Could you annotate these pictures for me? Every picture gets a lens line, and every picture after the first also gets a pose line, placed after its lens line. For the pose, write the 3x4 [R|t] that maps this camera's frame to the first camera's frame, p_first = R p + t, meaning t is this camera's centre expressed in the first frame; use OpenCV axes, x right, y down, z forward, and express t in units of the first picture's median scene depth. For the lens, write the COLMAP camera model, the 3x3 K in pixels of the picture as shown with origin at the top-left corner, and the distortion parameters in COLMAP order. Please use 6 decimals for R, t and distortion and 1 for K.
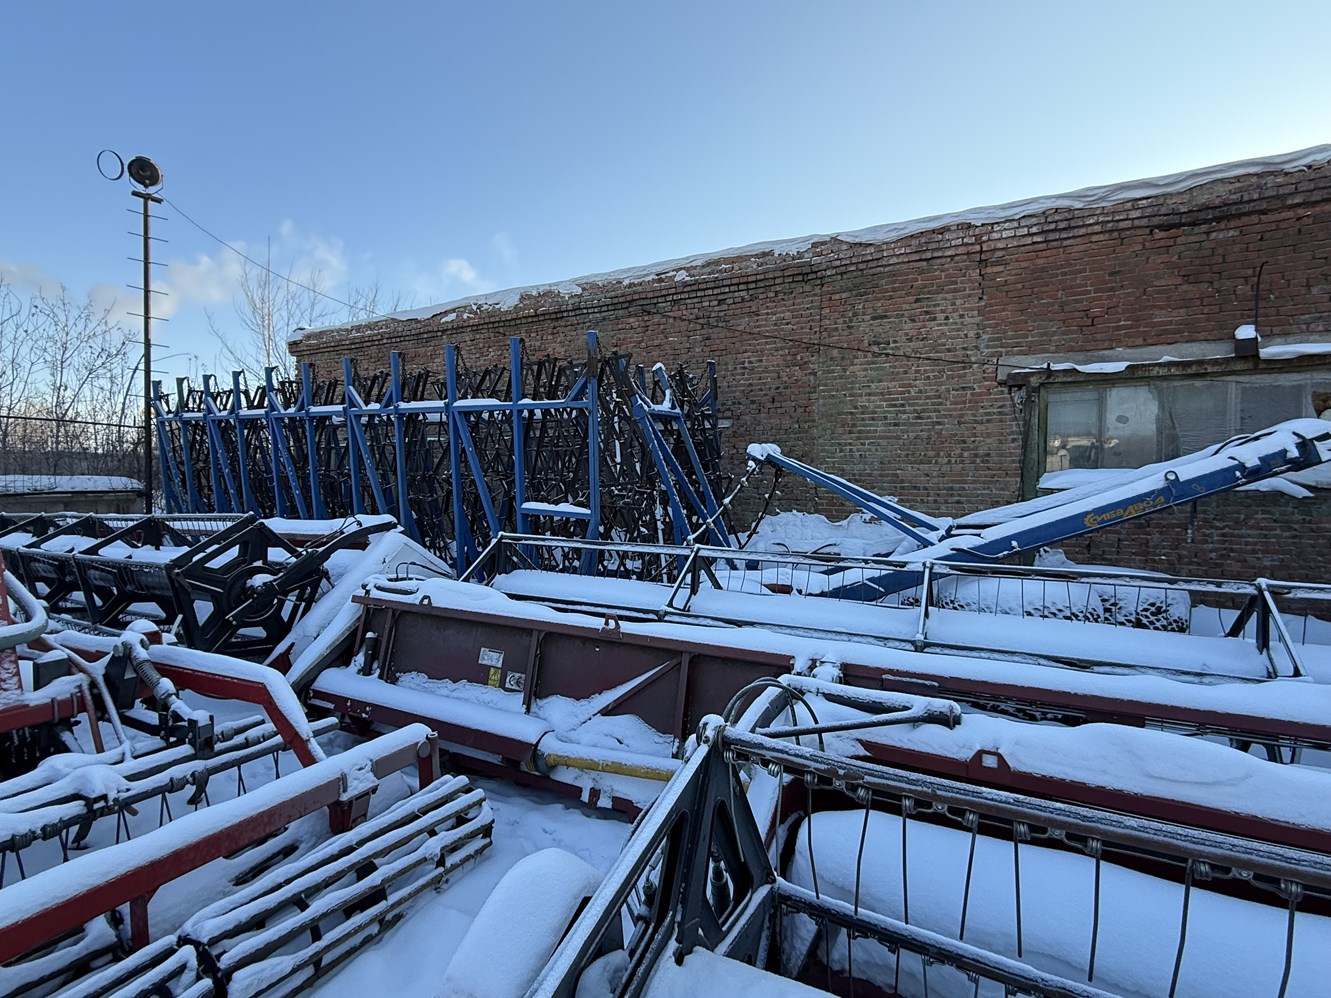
lens RADIAL K [[640.6, 0, 667.1], [0, 640.6, 499.3], [0, 0, 1]] dist [0.001000, -0.001134]
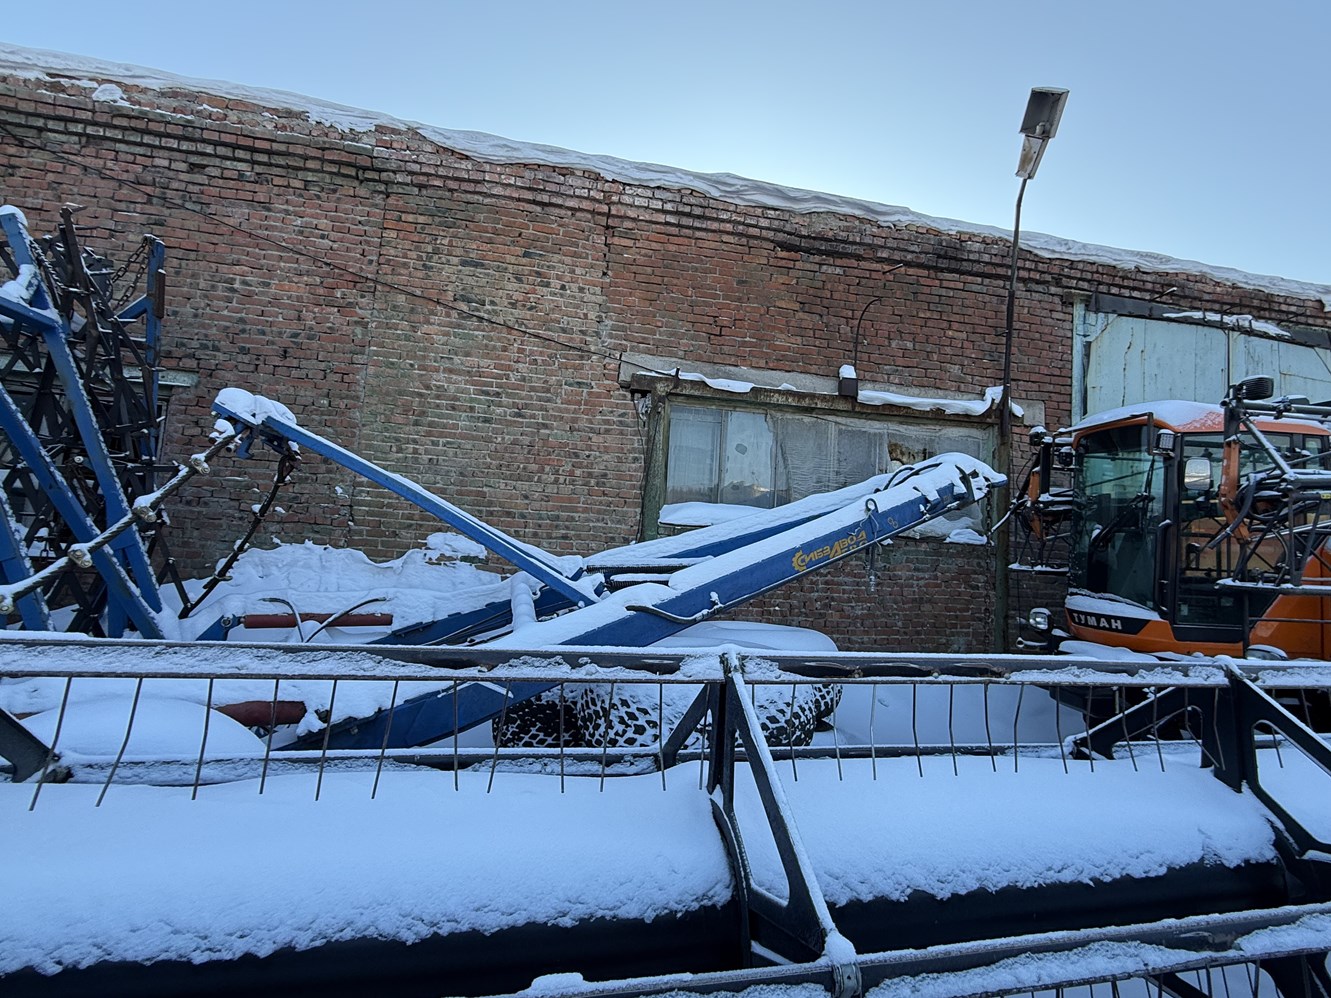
lens RADIAL K [[640.6, 0, 663.0], [0, 640.6, 493.9], [0, 0, 1]] dist [0.001000, -0.001134]
pose [[0.752073, 0.088876, 0.653060, 0.060893], [-0.035001, 0.994854, -0.095084, 0.020668], [-0.658150, 0.048652, 0.751313, 0.377869]]
